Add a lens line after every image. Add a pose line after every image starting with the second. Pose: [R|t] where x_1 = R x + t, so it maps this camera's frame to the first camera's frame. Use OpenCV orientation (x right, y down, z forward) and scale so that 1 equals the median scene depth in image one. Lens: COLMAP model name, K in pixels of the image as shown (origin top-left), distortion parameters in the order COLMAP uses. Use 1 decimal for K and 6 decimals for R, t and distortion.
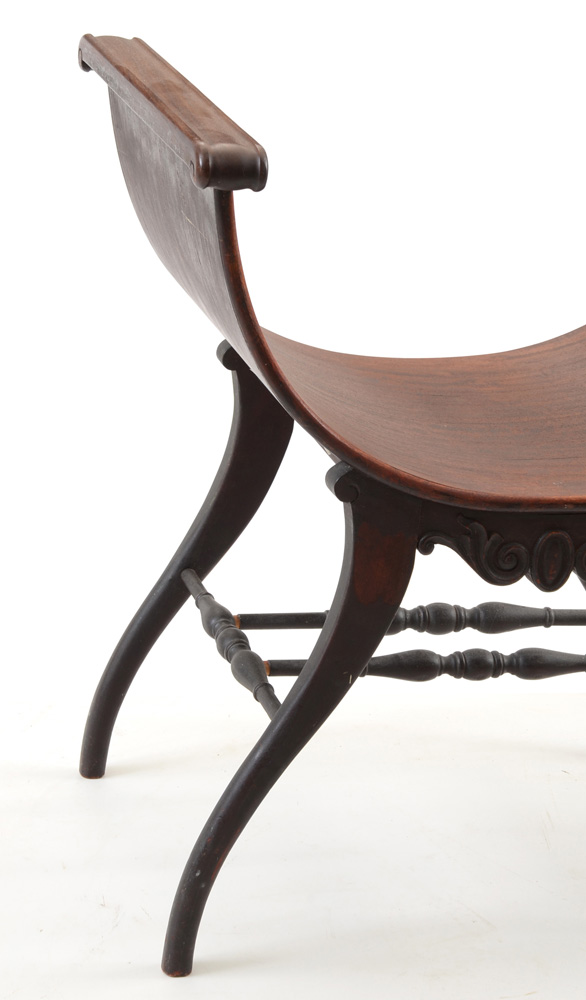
lens RADIAL K [[2613.4, 0, 299.2], [0, 2613.4, 499.2], [0, 0, 1]] dist [0.592417, 0.000000]
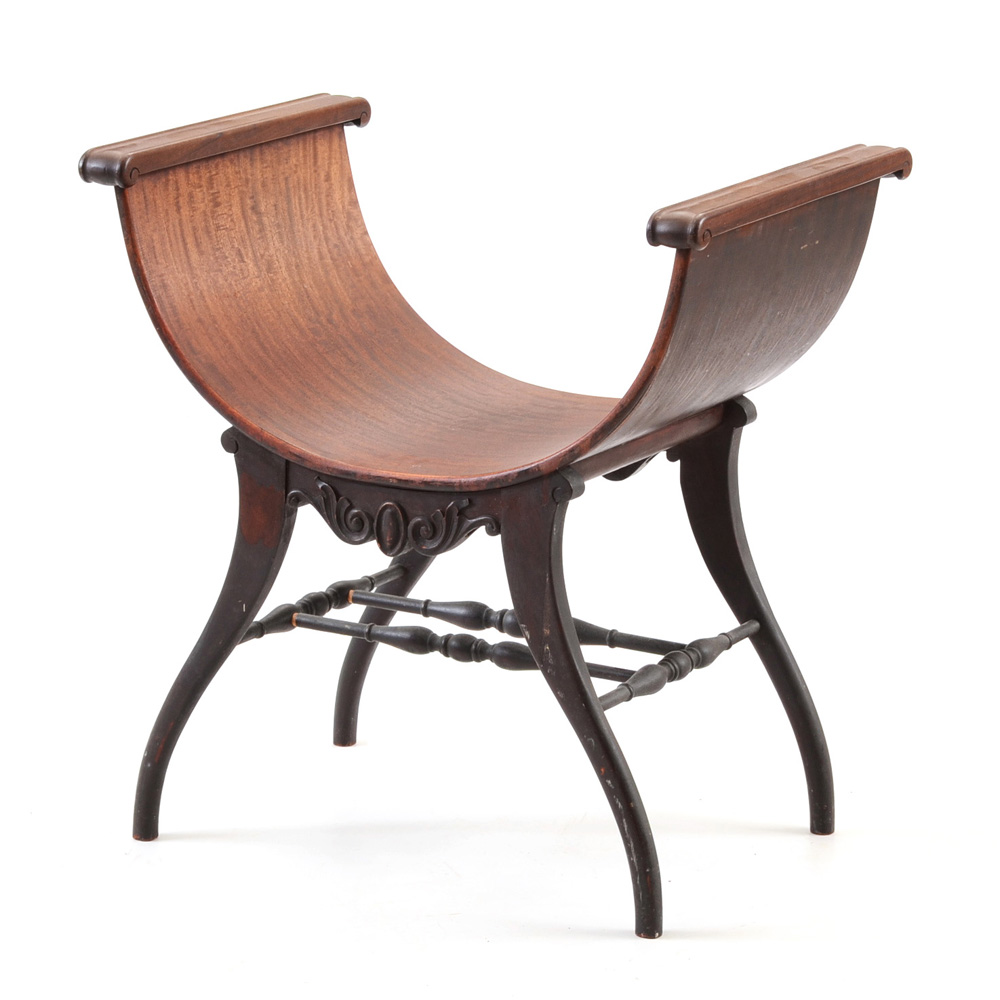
lens RADIAL K [[4057.3, 0, 490.8], [0, 4057.3, 528.1], [0, 0, 1]] dist [0.452108, 0.000000]
pose [[0.706102, 0.092243, -0.702076, 1.403707], [-0.176380, 0.983140, -0.048221, 0.102884], [0.685791, 0.157881, 0.710467, -0.250306]]
